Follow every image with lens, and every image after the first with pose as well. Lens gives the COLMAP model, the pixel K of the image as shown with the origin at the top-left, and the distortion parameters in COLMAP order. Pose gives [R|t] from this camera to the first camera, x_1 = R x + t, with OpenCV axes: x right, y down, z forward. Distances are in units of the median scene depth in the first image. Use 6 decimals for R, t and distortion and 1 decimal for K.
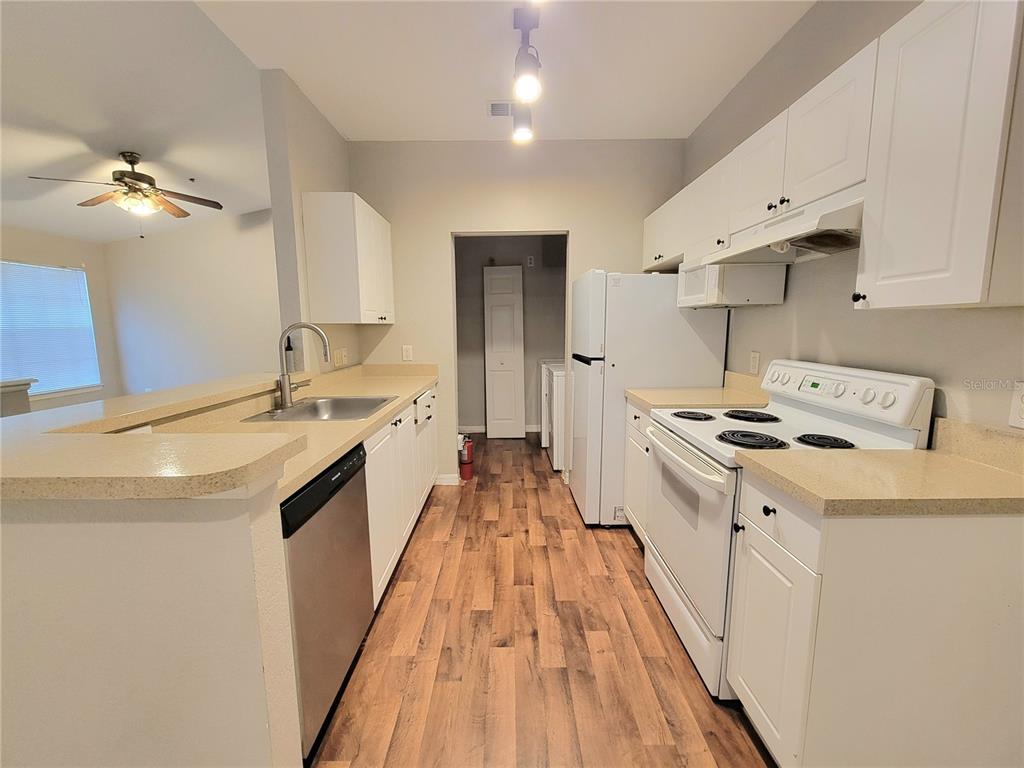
lens RADIAL K [[370.3, 0, 515.0], [0, 370.3, 372.8], [0, 0, 1]] dist [0.000915, 0.000077]
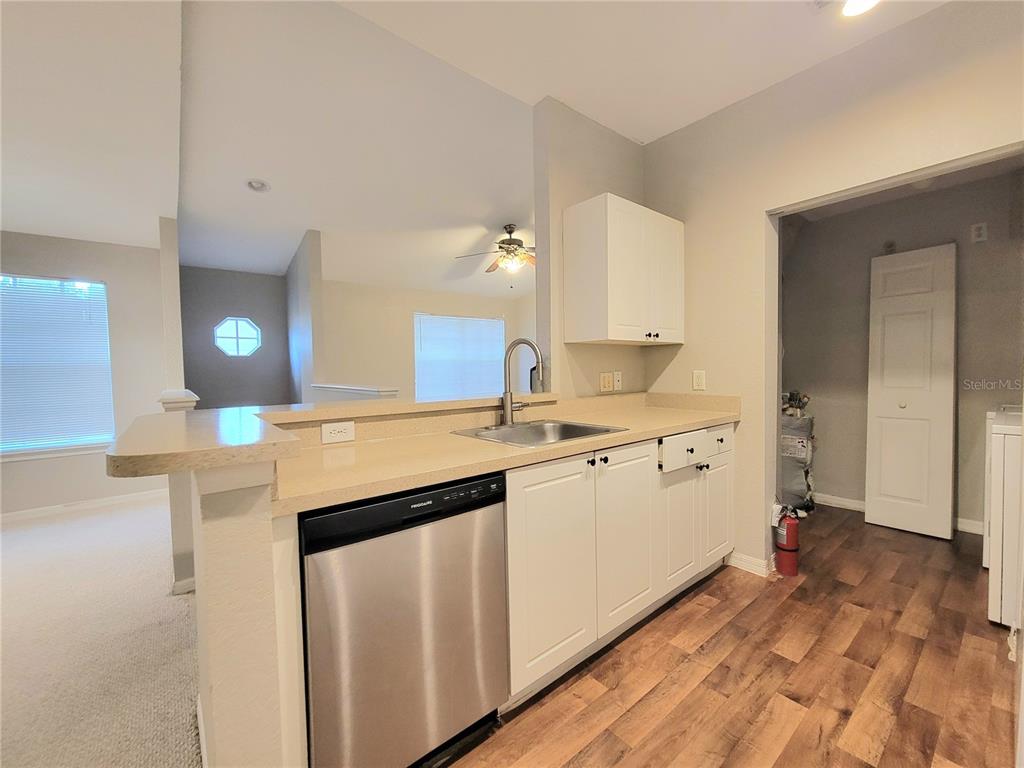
lens RADIAL K [[400.2, 0, 558.5], [0, 400.2, 382.2], [0, 0, 1]] dist [0.000032, -0.003475]
pose [[0.659284, 0.018060, -0.751677, 0.156420], [-0.073085, 0.996517, -0.040160, 0.006721], [0.748333, 0.081413, 0.658308, 0.239610]]
